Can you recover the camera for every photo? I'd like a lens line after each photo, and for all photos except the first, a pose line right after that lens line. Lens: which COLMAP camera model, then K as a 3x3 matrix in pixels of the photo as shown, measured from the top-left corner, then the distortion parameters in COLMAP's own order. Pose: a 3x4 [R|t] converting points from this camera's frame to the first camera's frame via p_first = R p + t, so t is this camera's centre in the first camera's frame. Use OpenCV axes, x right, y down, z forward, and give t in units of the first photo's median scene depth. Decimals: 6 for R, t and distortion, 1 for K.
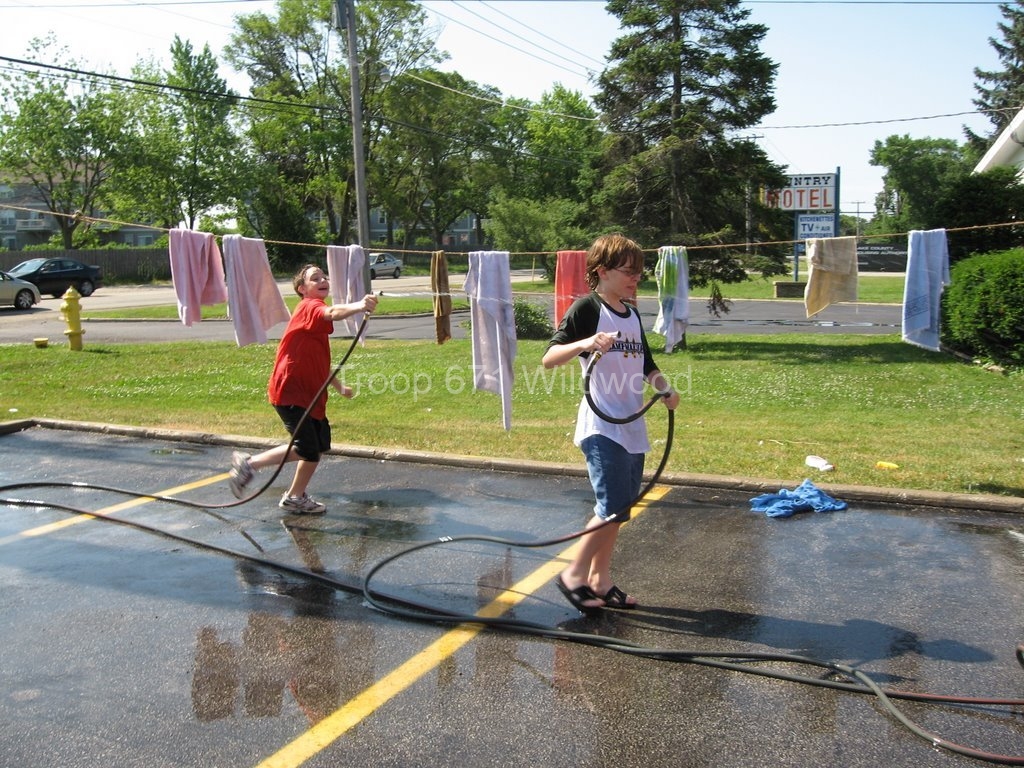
lens RADIAL K [[1059.3, 0, 504.3], [0, 1059.3, 373.7], [0, 0, 1]] dist [-0.115031, 0.000000]
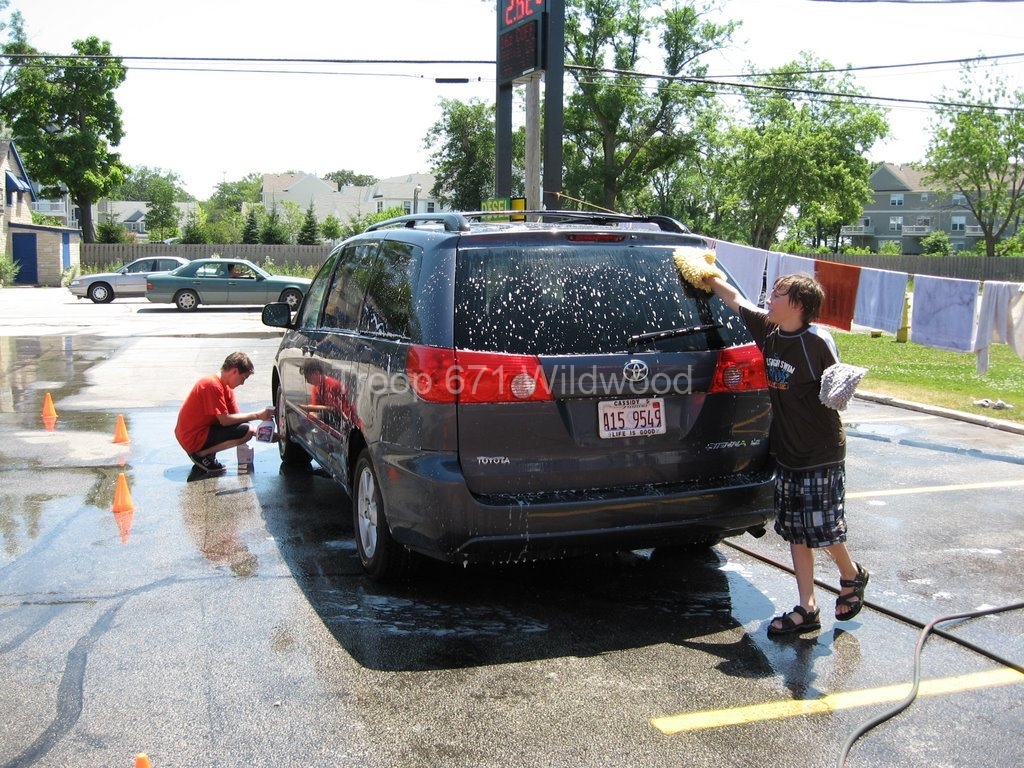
lens RADIAL K [[1059.3, 0, 508.6], [0, 1059.3, 375.4], [0, 0, 1]] dist [-0.115031, 0.000000]
pose [[0.647938, 0.098717, -0.755269, 0.058500], [-0.101170, 0.993934, 0.043119, 0.001995], [0.754944, 0.048472, 0.653995, -0.034959]]
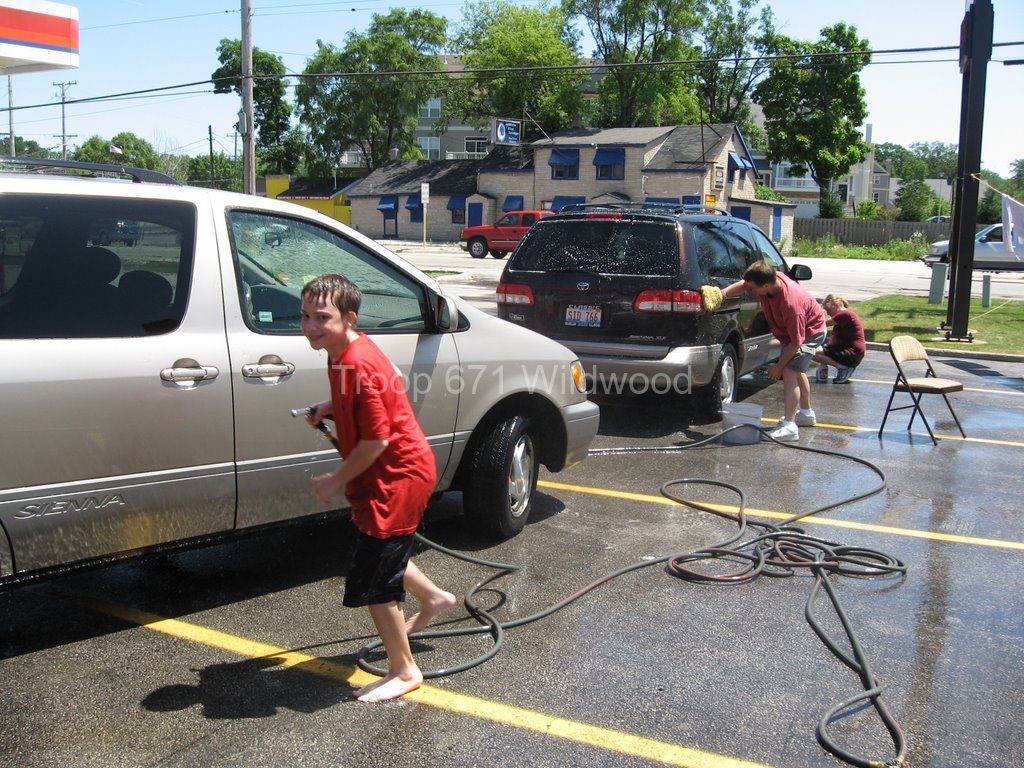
lens RADIAL K [[1059.3, 0, 498.0], [0, 1059.3, 378.9], [0, 0, 1]] dist [-0.115031, 0.000000]
pose [[-0.044230, 0.155276, -0.986881, 0.137067], [-0.135812, 0.977742, 0.159925, -0.005497], [0.989747, 0.141103, -0.022157, 0.025934]]
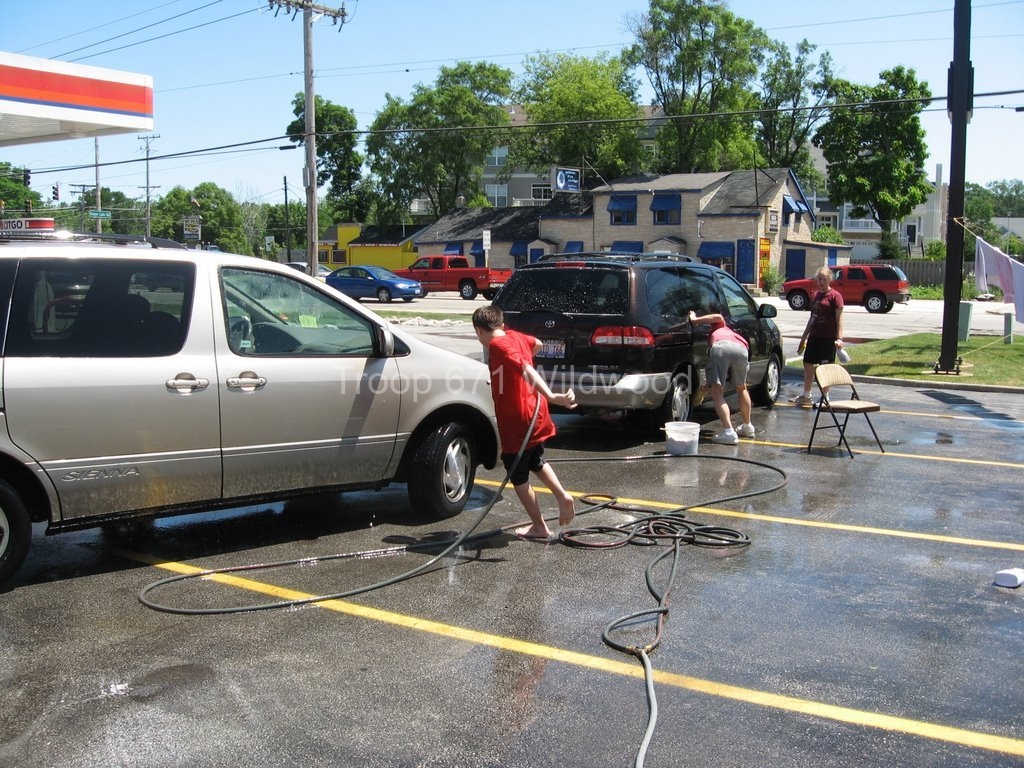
lens RADIAL K [[1059.3, 0, 494.6], [0, 1059.3, 381.5], [0, 0, 1]] dist [-0.115031, 0.000000]
pose [[-0.120215, 0.116957, -0.985834, 0.162169], [-0.123280, 0.983591, 0.131724, -0.008560], [0.985064, 0.137368, -0.103824, 0.042353]]
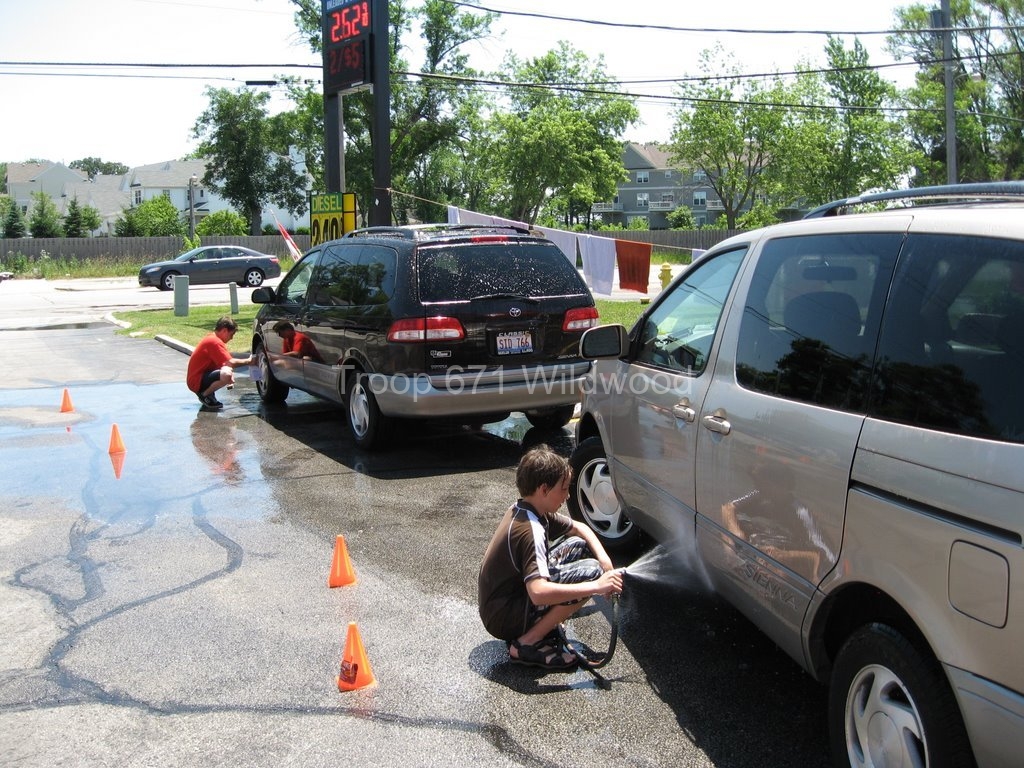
lens RADIAL K [[1059.3, 0, 520.2], [0, 1059.3, 376.4], [0, 0, 1]] dist [-0.115031, 0.000000]
pose [[0.810851, 0.072497, -0.580746, 0.075528], [-0.059030, 0.997369, 0.042087, 0.005964], [0.582269, 0.000156, 0.812996, -0.078595]]
